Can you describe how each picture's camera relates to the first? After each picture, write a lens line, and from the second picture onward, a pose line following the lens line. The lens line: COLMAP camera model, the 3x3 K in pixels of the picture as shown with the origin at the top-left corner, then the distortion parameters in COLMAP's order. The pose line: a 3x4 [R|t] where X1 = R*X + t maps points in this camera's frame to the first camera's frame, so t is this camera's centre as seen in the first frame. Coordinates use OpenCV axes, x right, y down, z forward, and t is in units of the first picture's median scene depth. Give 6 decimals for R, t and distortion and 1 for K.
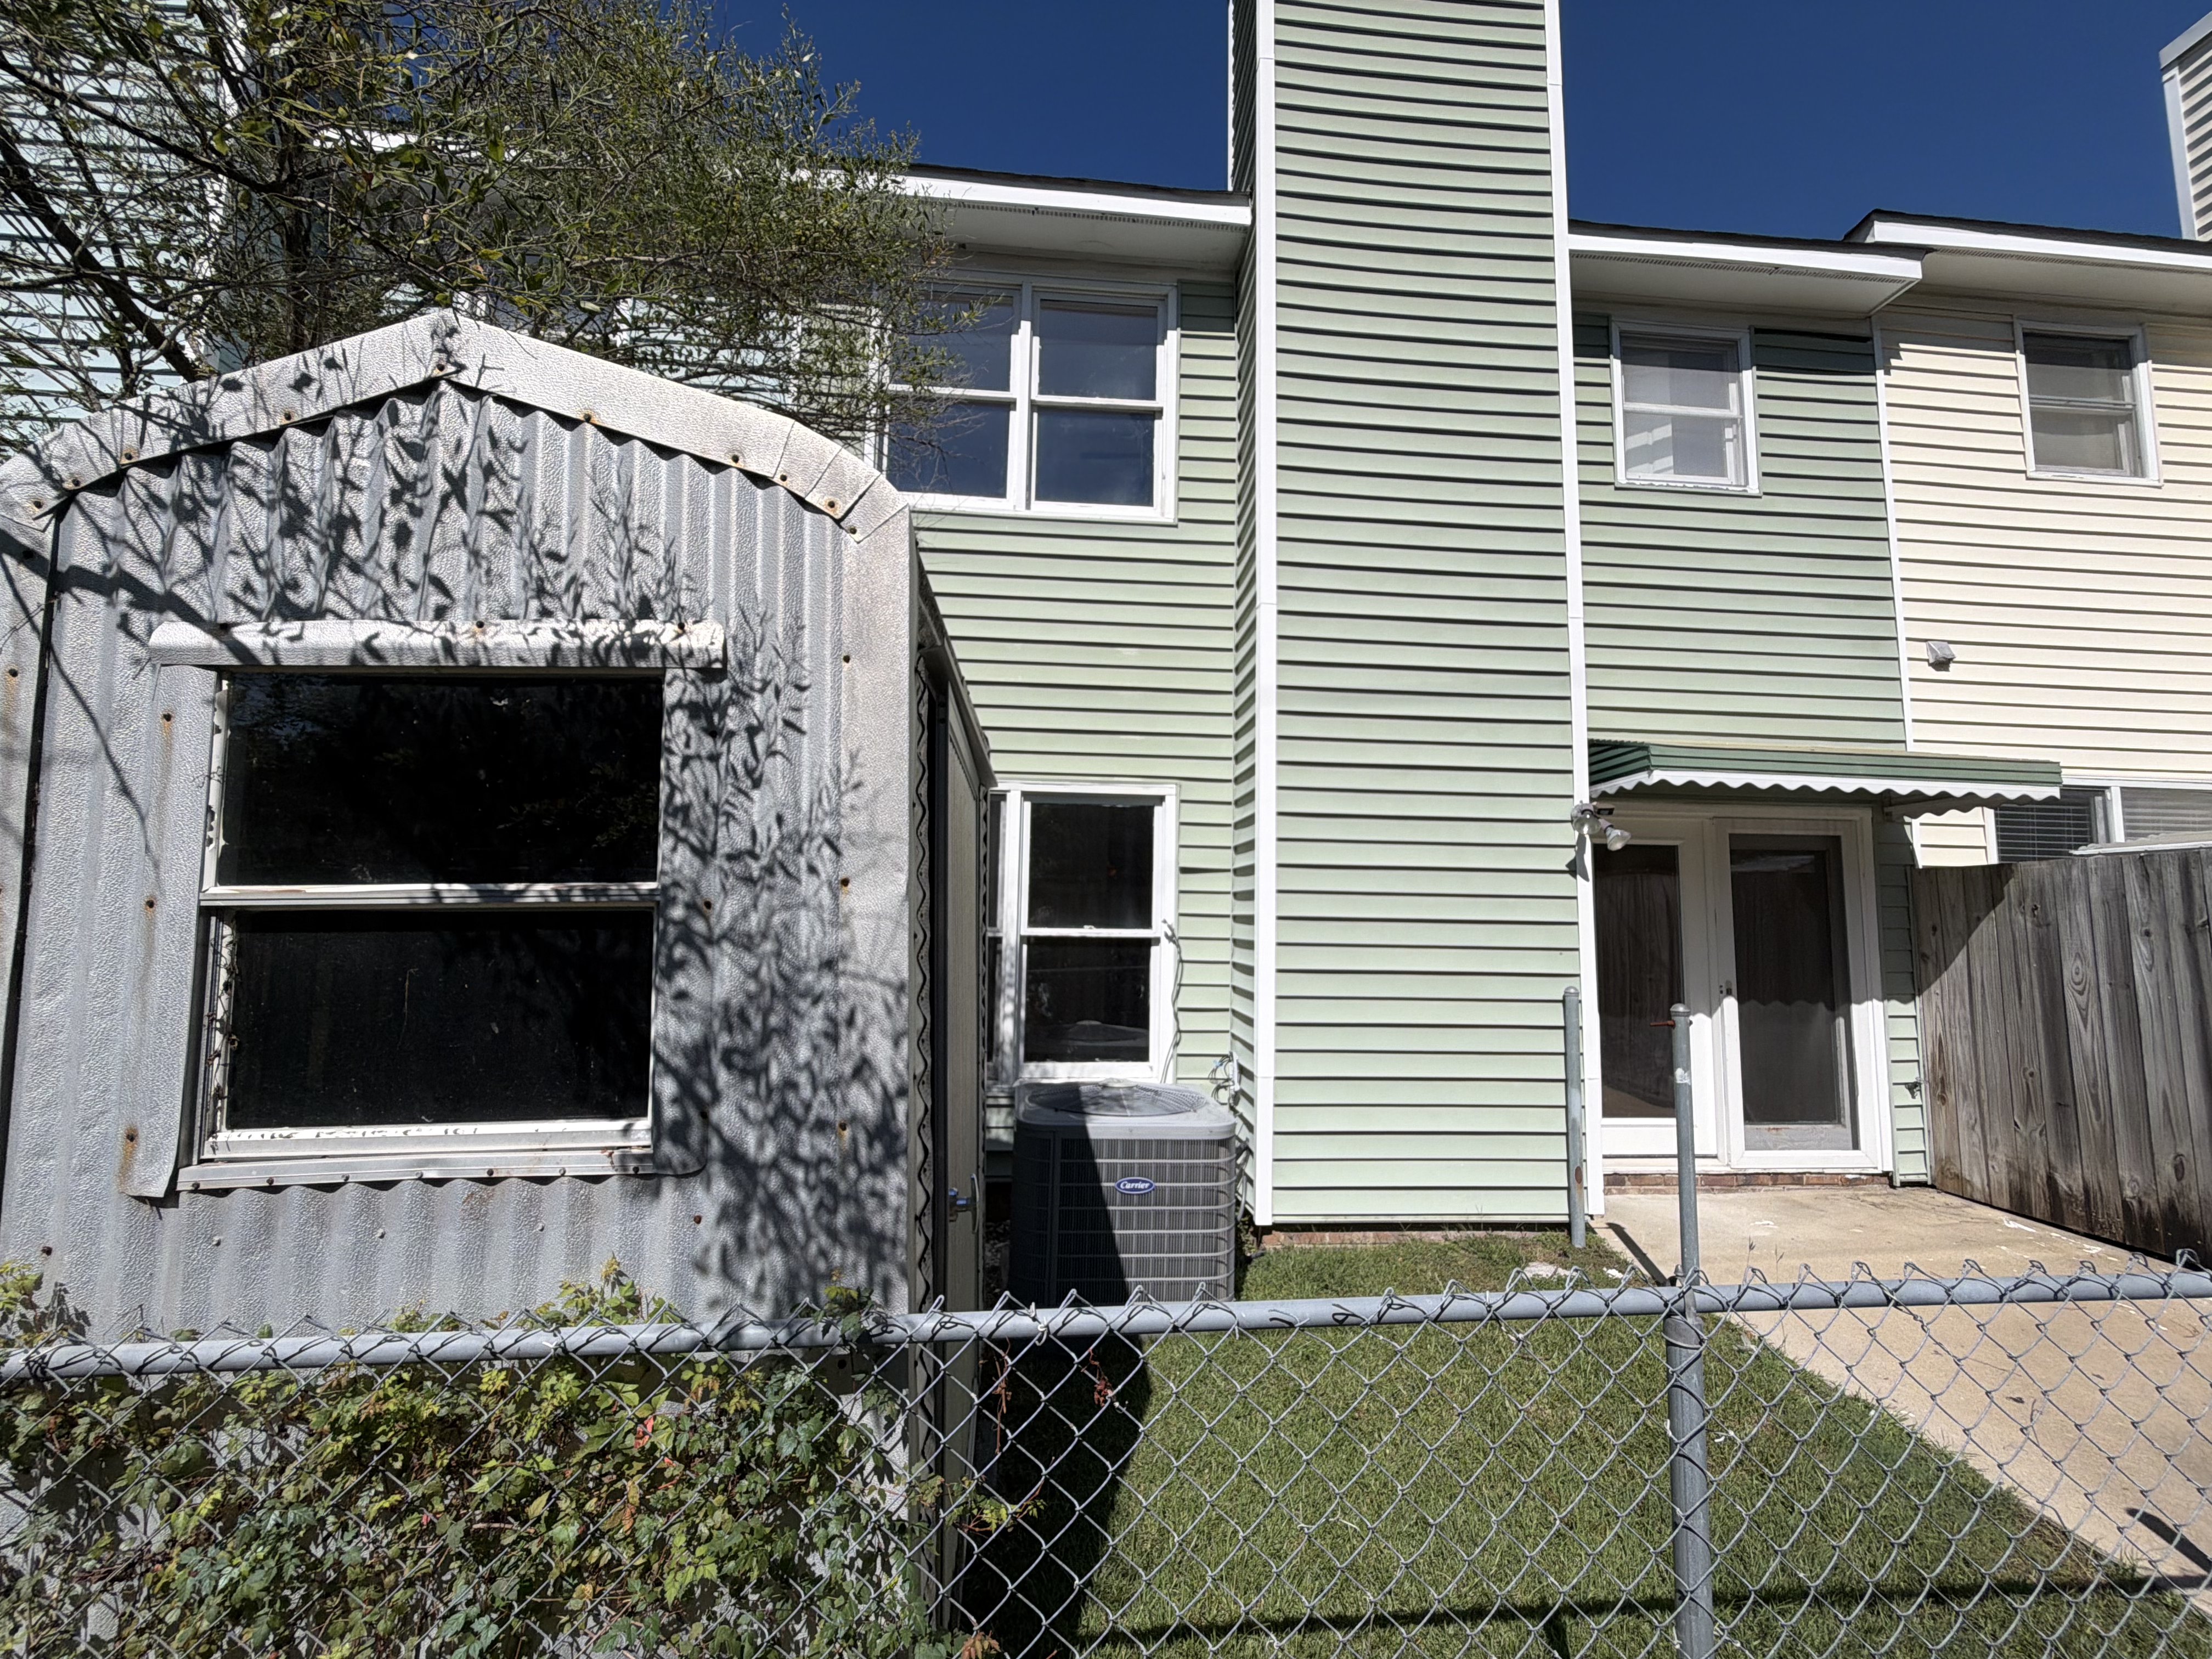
lens RADIAL K [[885.2, 0, 1103.8], [0, 885.2, 825.9], [0, 0, 1]] dist [-0.001564, 0.000406]
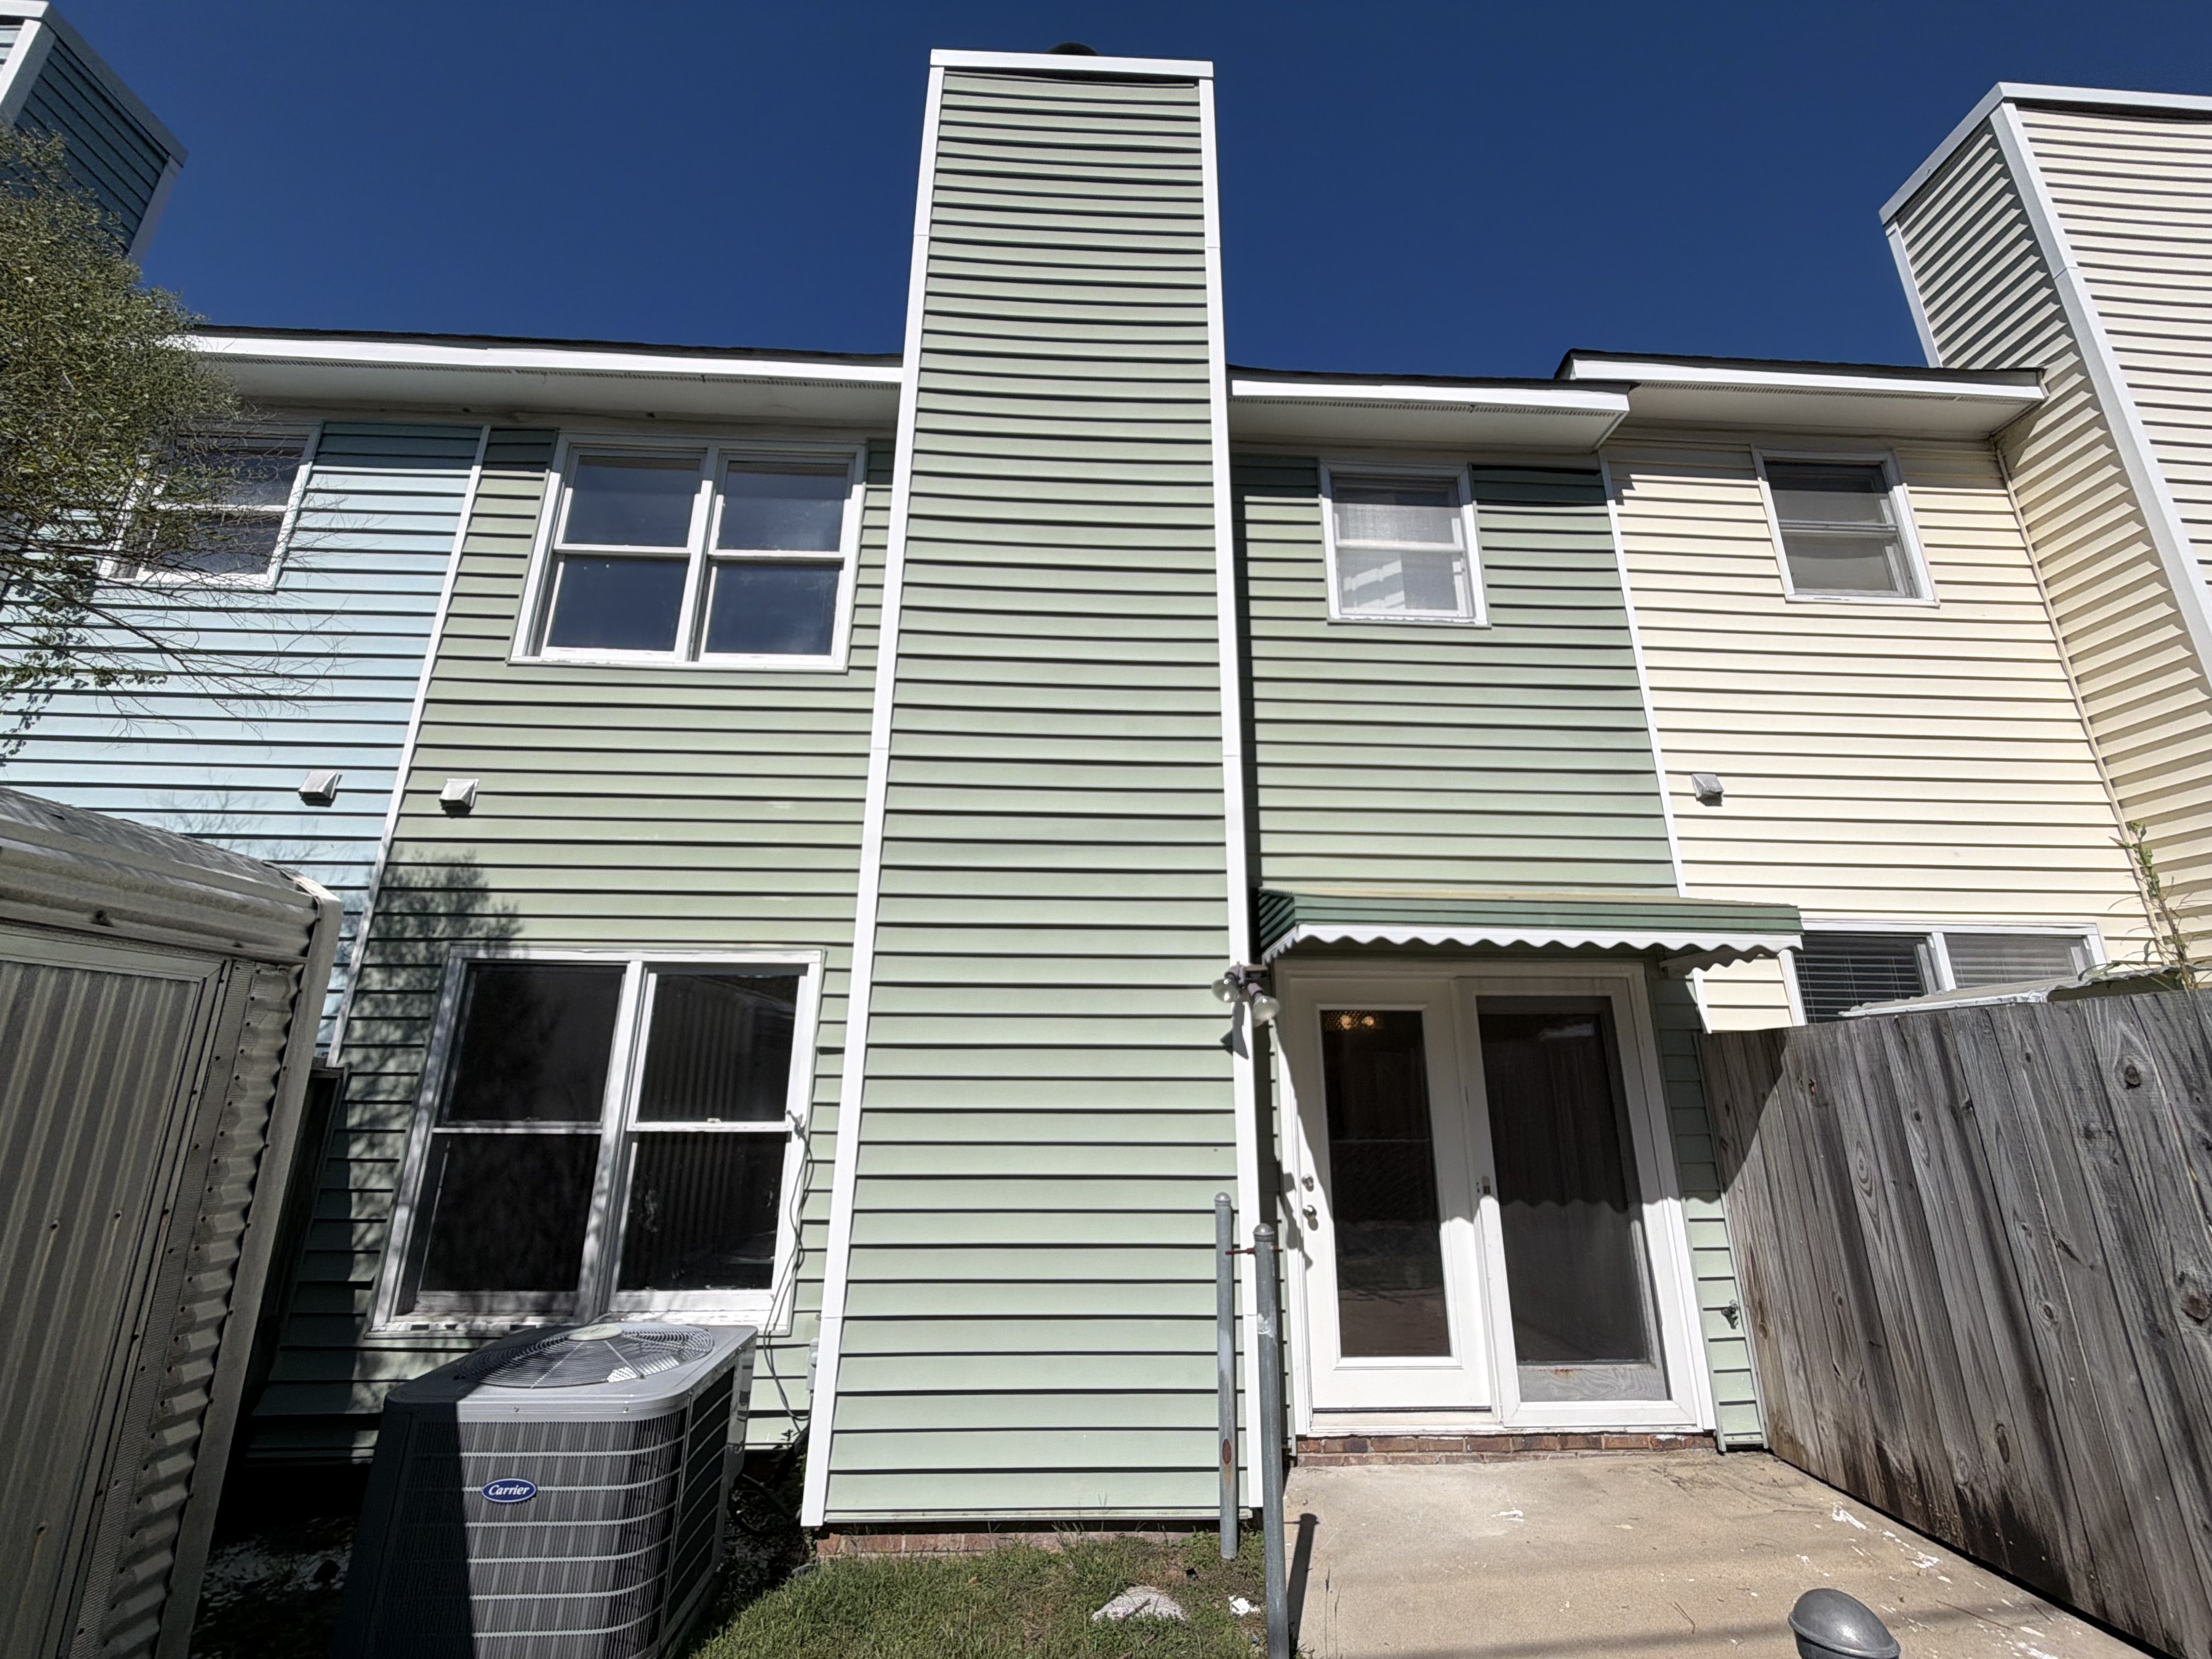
lens RADIAL K [[885.2, 0, 1104.5], [0, 885.2, 824.6], [0, 0, 1]] dist [-0.001564, 0.000406]
pose [[0.999356, -0.022419, -0.028010, 0.385384], [0.016993, 0.983375, -0.180791, -0.005981], [0.031598, 0.180198, 0.983123, 0.112973]]
